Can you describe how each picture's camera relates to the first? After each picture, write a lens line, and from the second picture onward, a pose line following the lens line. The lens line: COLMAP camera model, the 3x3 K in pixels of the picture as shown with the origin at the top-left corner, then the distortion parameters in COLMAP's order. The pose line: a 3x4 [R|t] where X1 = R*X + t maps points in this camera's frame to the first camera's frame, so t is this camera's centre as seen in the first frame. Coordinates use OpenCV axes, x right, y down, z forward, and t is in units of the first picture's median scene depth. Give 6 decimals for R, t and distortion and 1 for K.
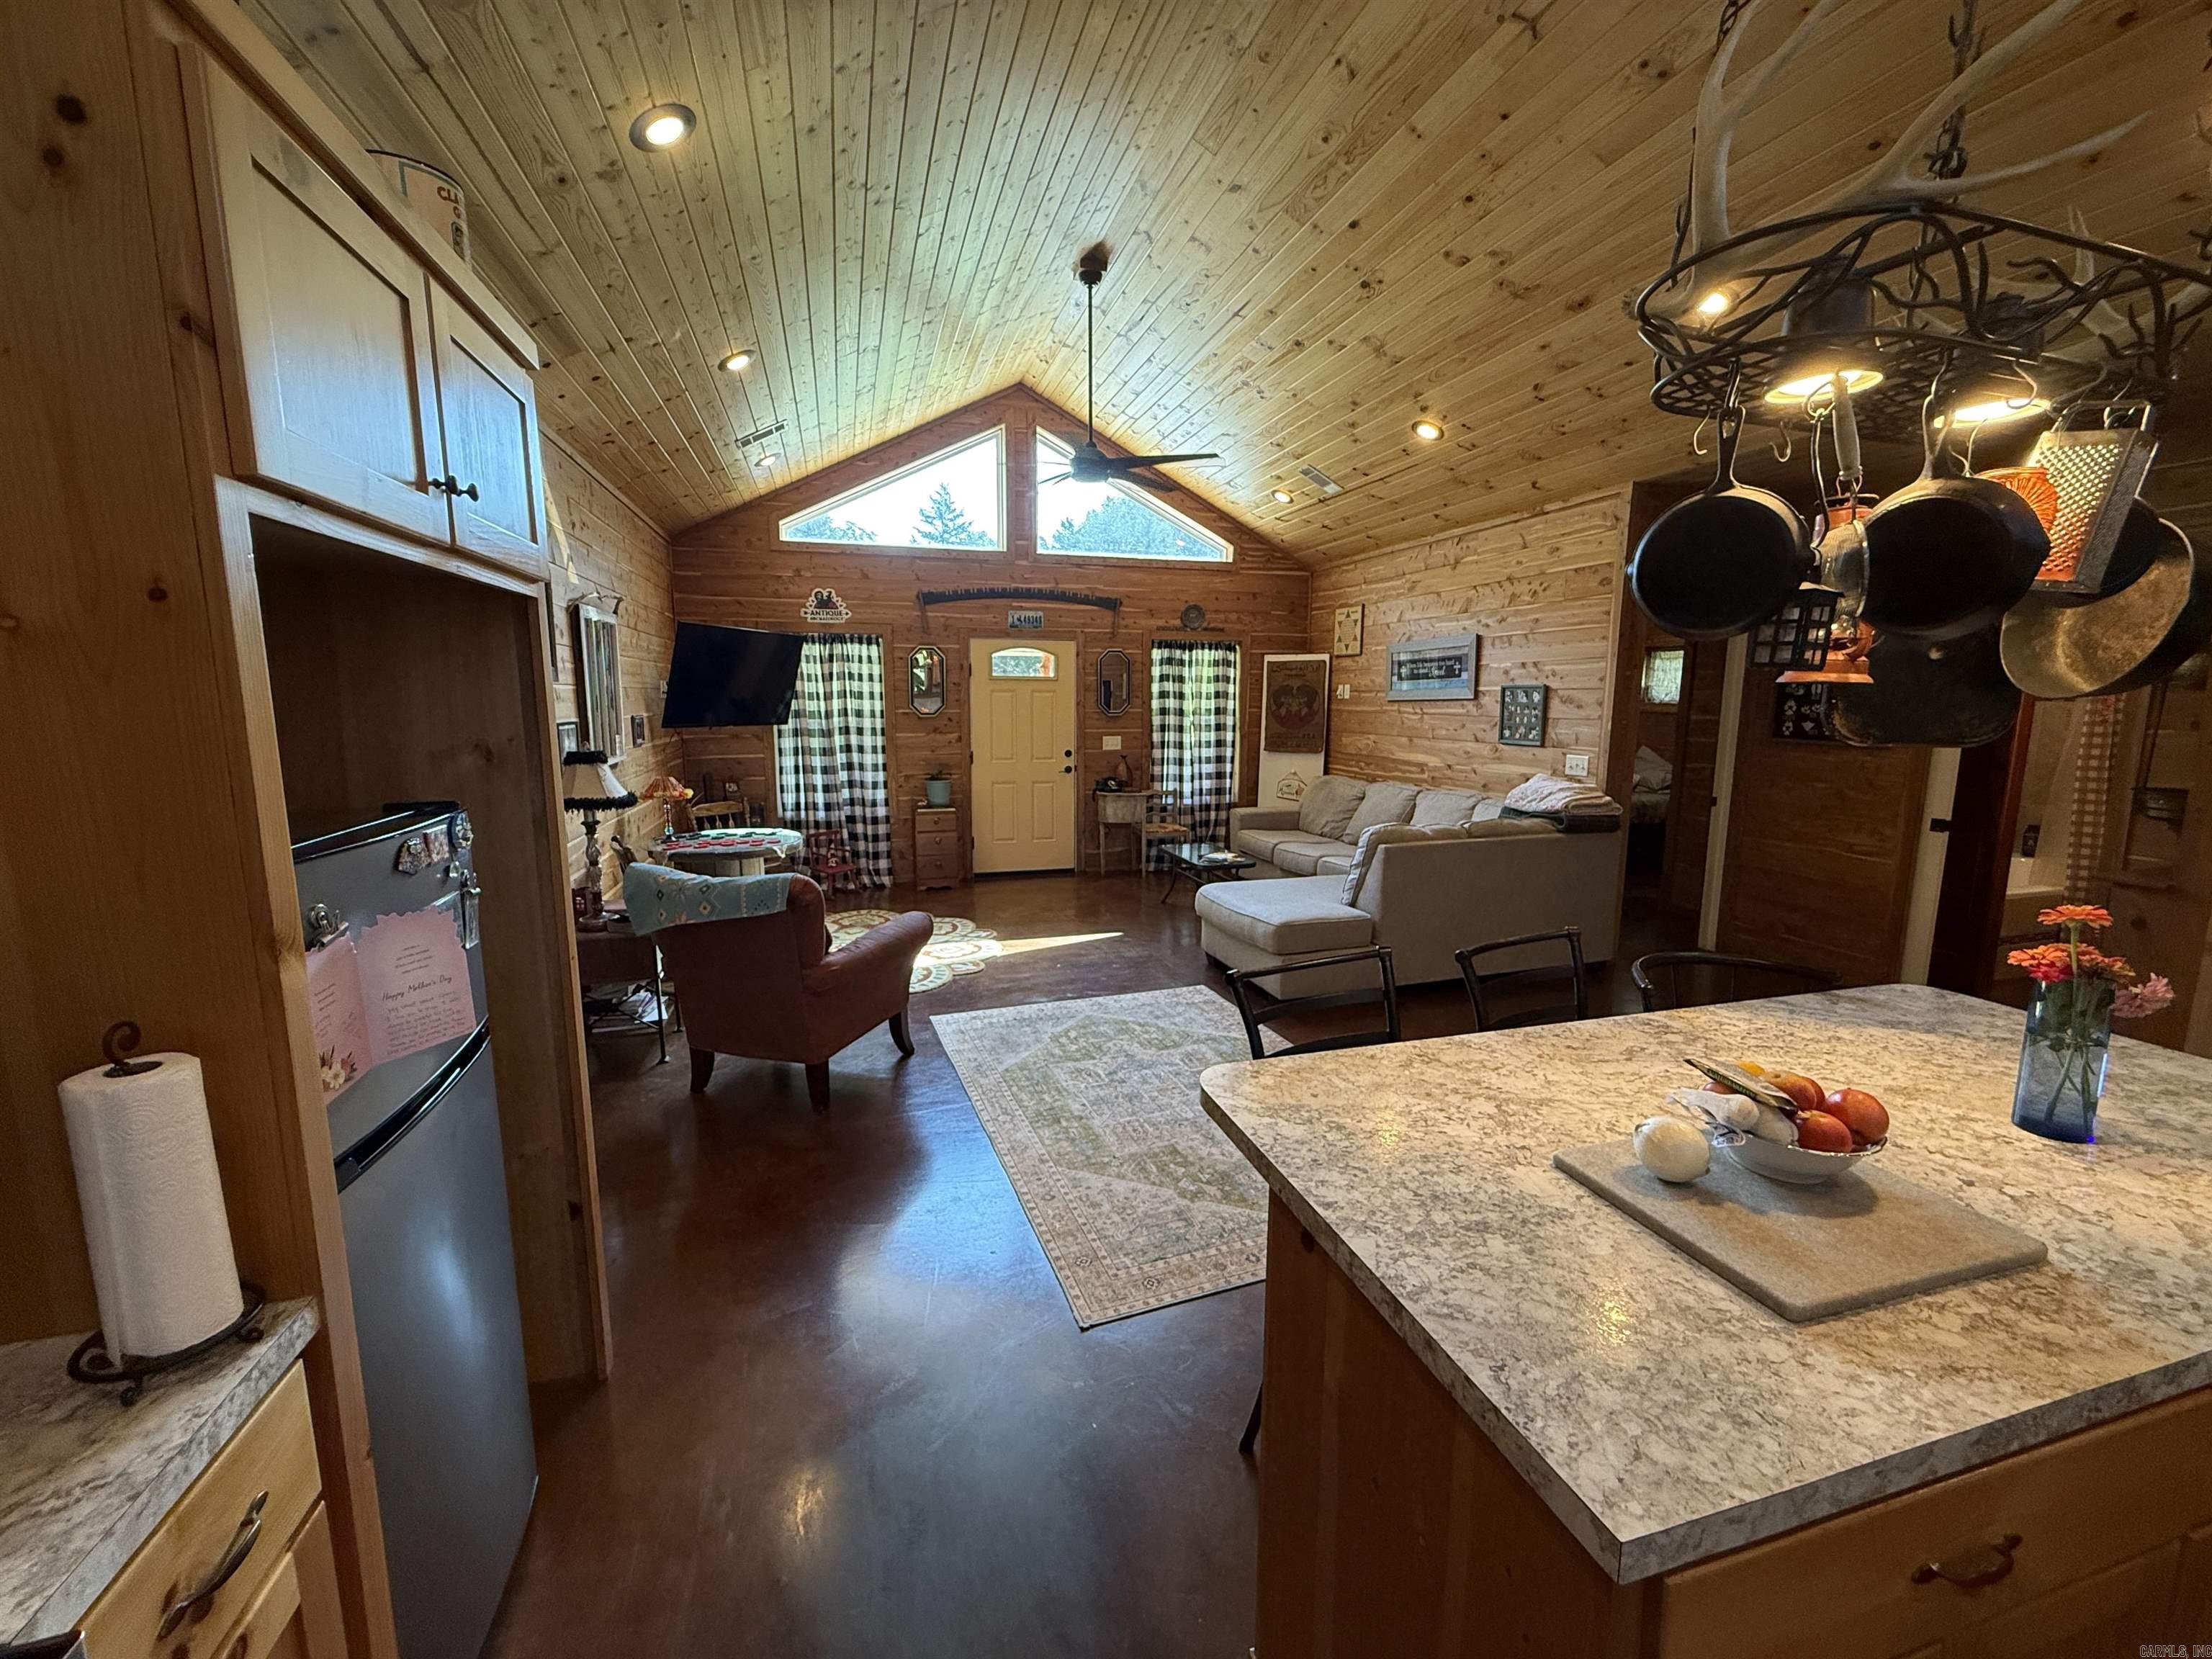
lens RADIAL K [[881.4, 0, 1100.6], [0, 881.4, 829.7], [0, 0, 1]] dist [0.000412, -0.000107]
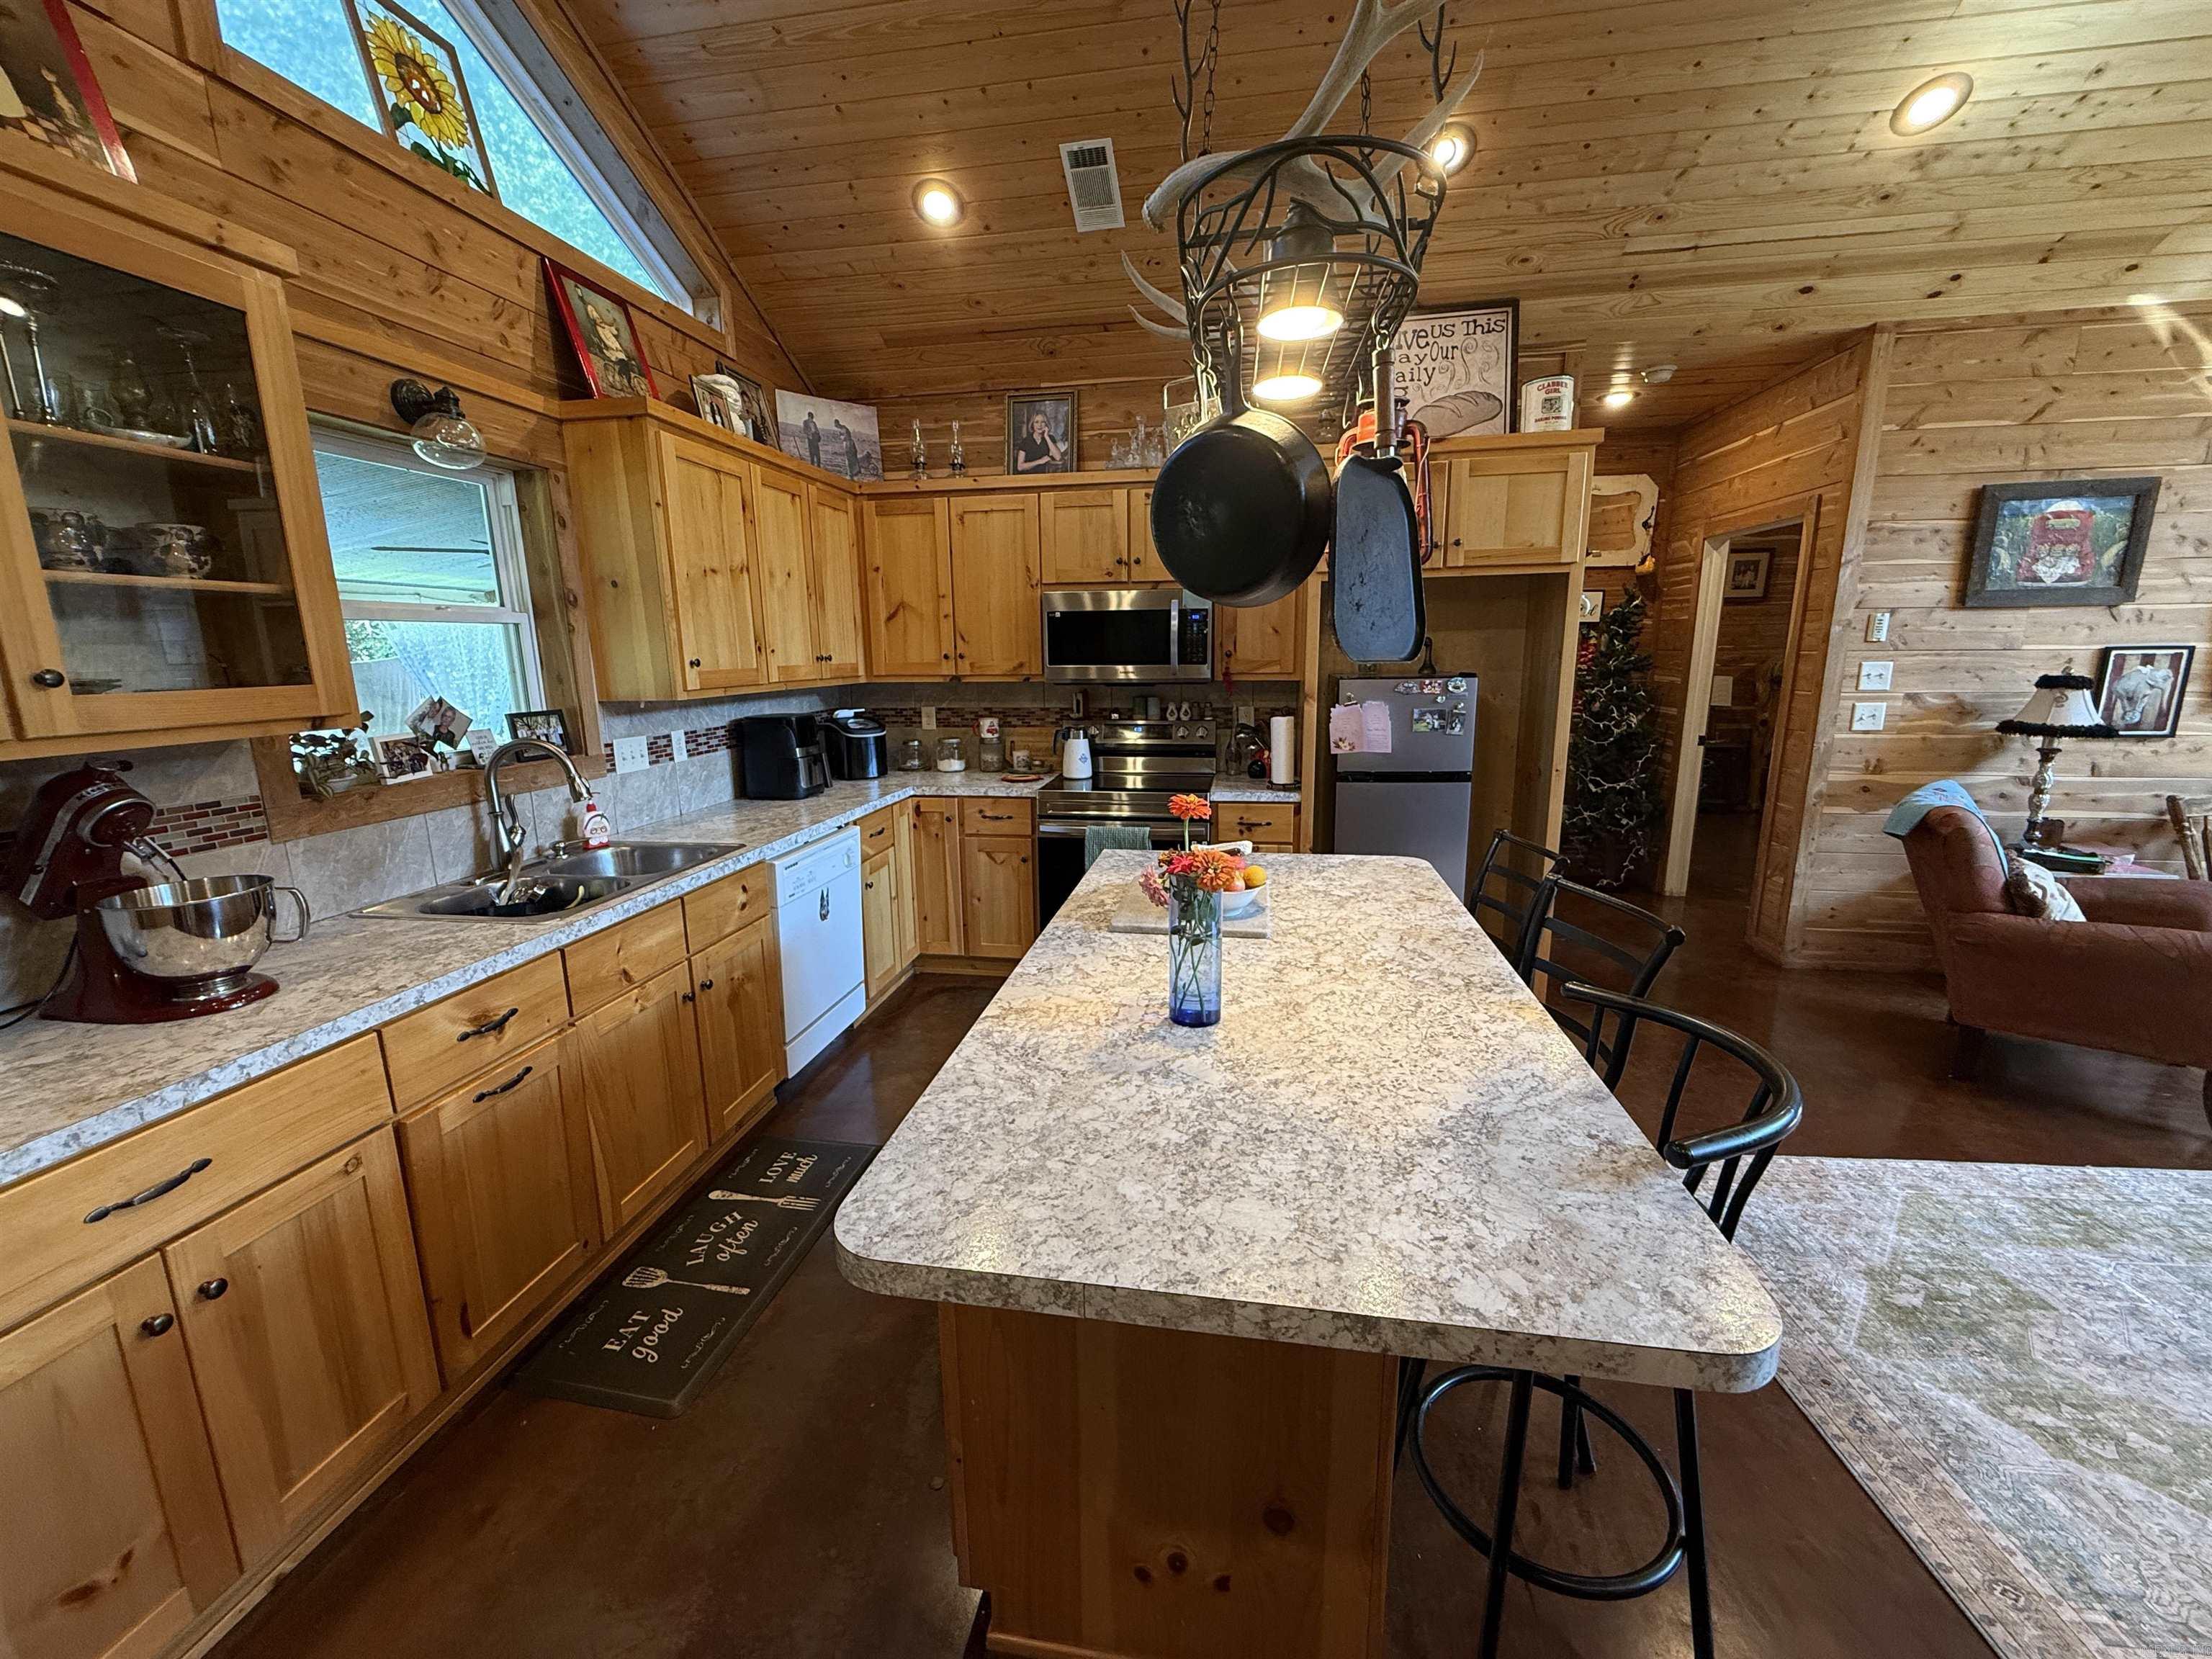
lens RADIAL K [[881.4, 0, 1105.0], [0, 881.4, 825.6], [0, 0, 1]] dist [0.000412, -0.000107]
pose [[-0.432779, 0.184265, -0.882467, 0.388562], [-0.120091, 0.958380, 0.259011, -0.028394], [0.893465, 0.218071, -0.392638, 0.243615]]
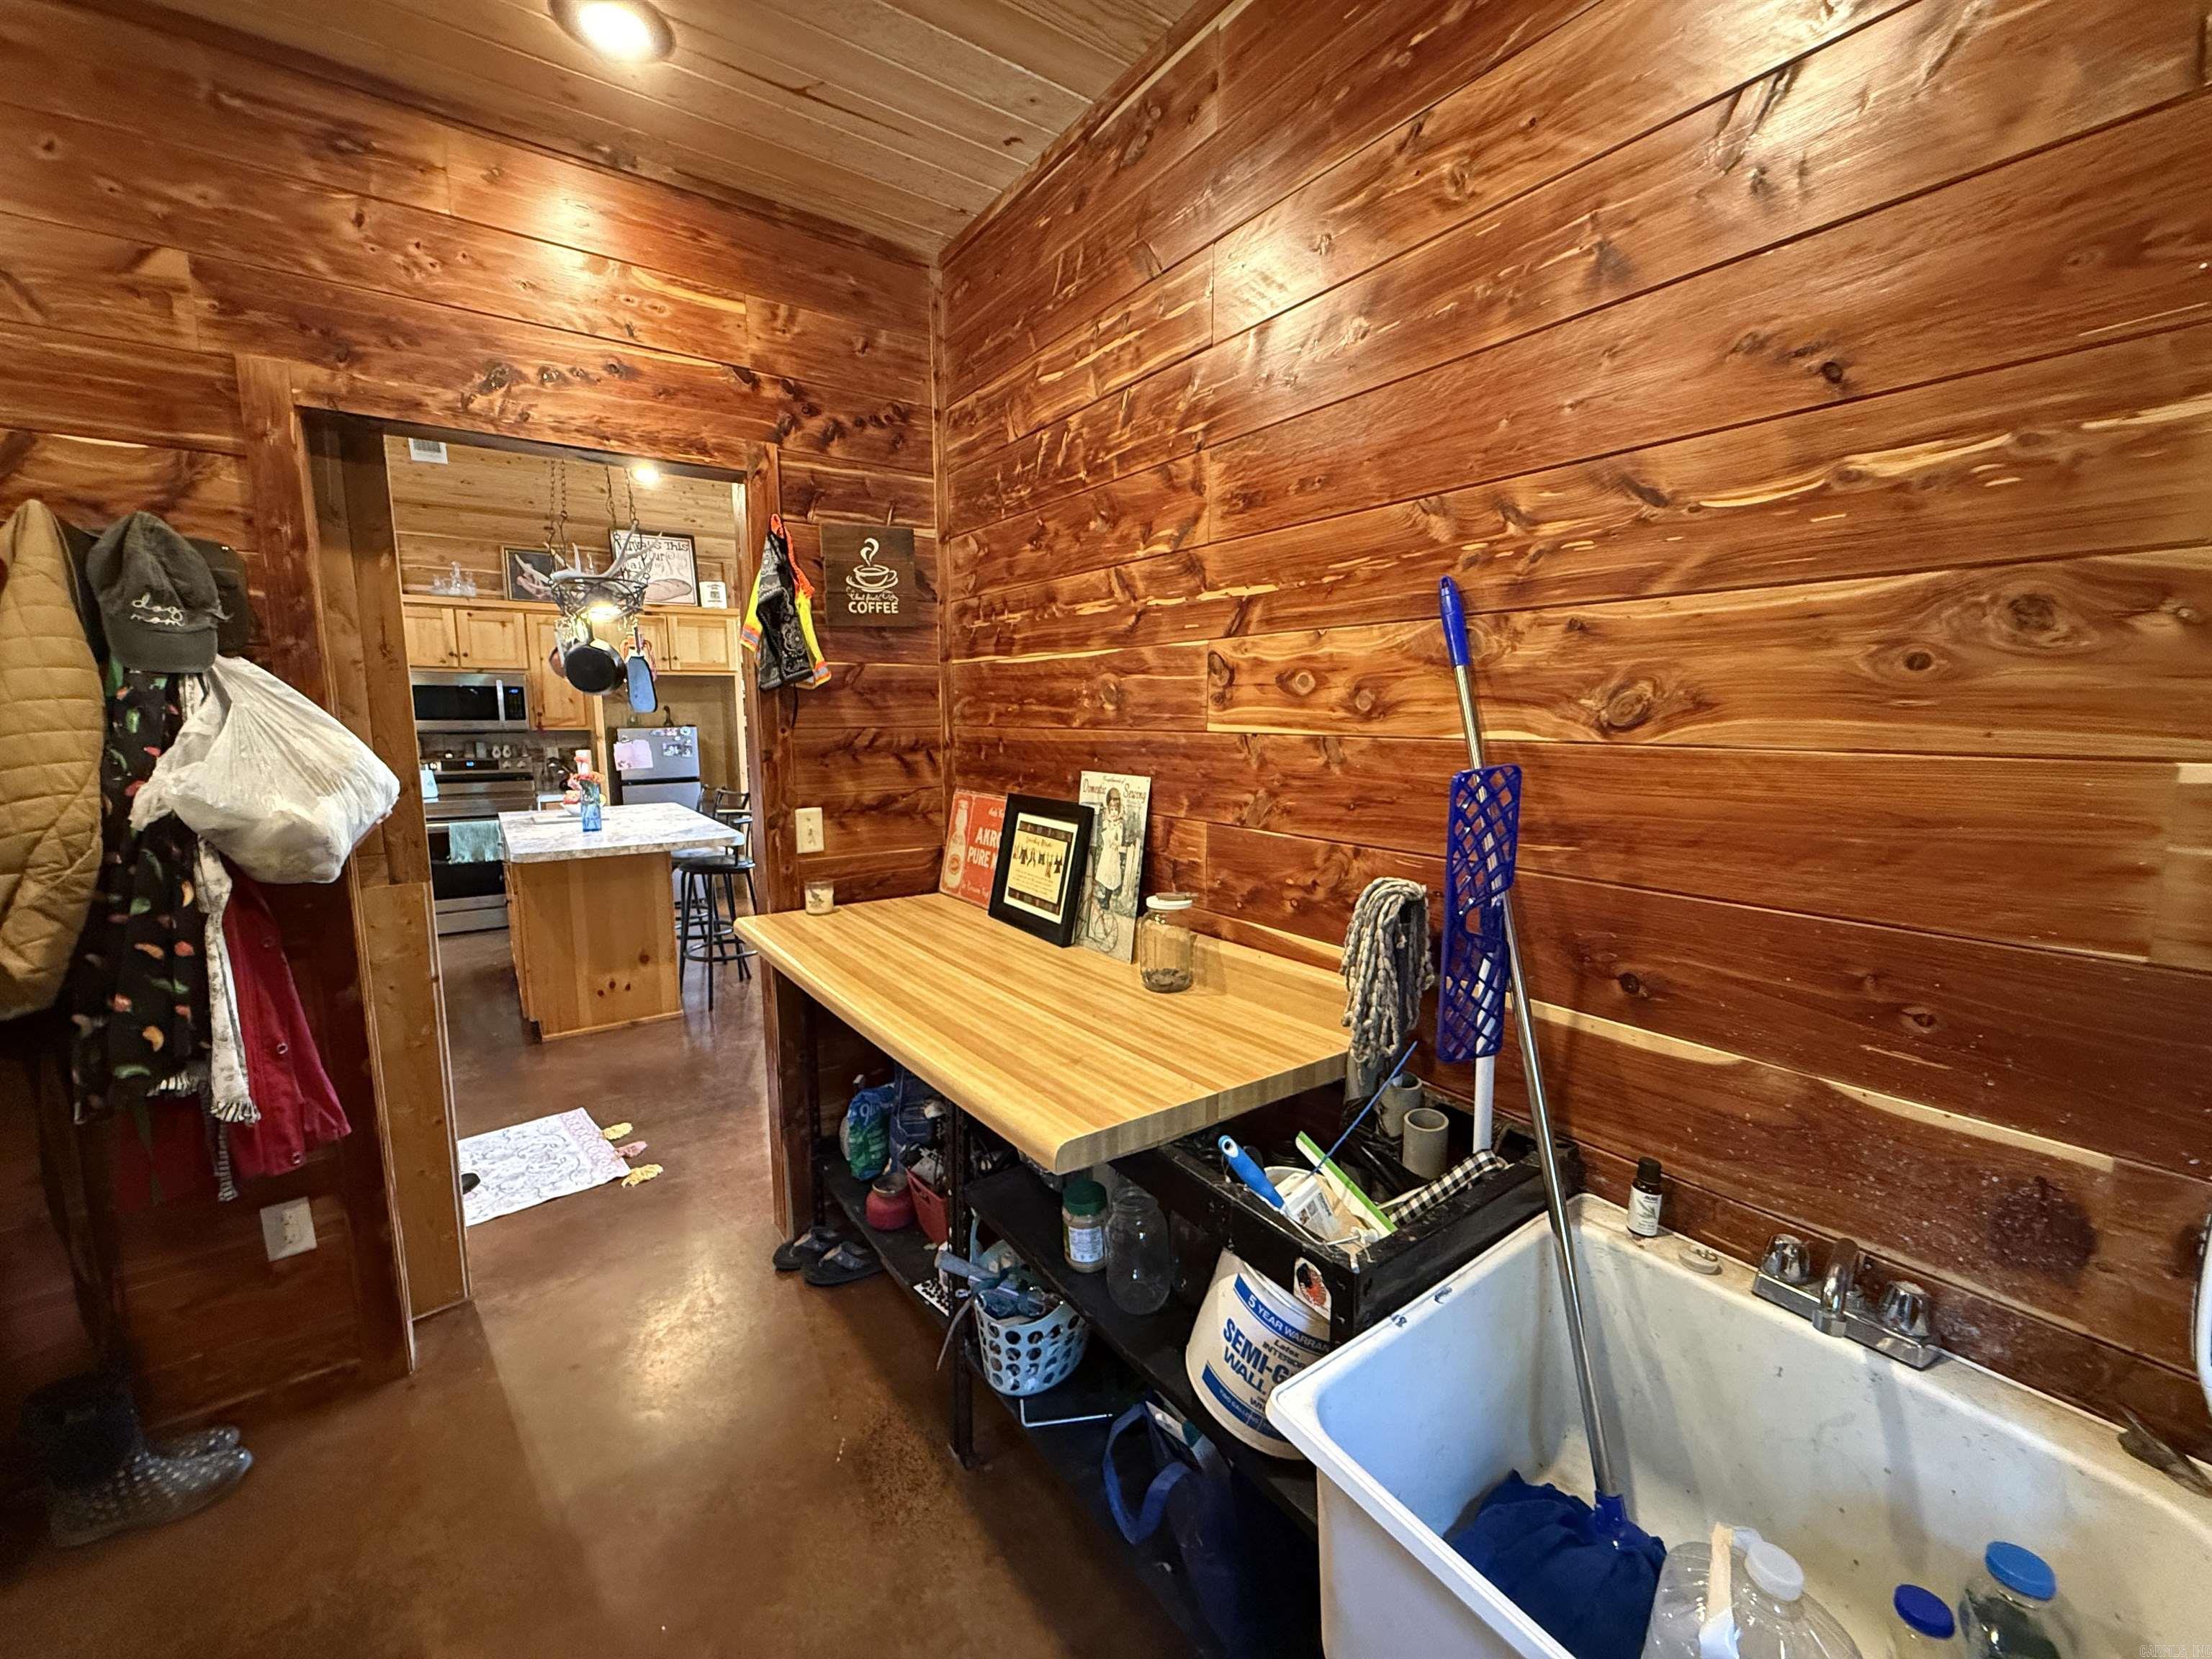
lens RADIAL K [[881.4, 0, 1098.5], [0, 881.4, 830.6], [0, 0, 1]] dist [0.000412, -0.000107]
pose [[0.328943, 0.125722, -0.935944, 0.892897], [-0.138510, 0.986803, 0.083874, -0.034658], [0.934137, 0.102048, 0.342015, 0.310004]]
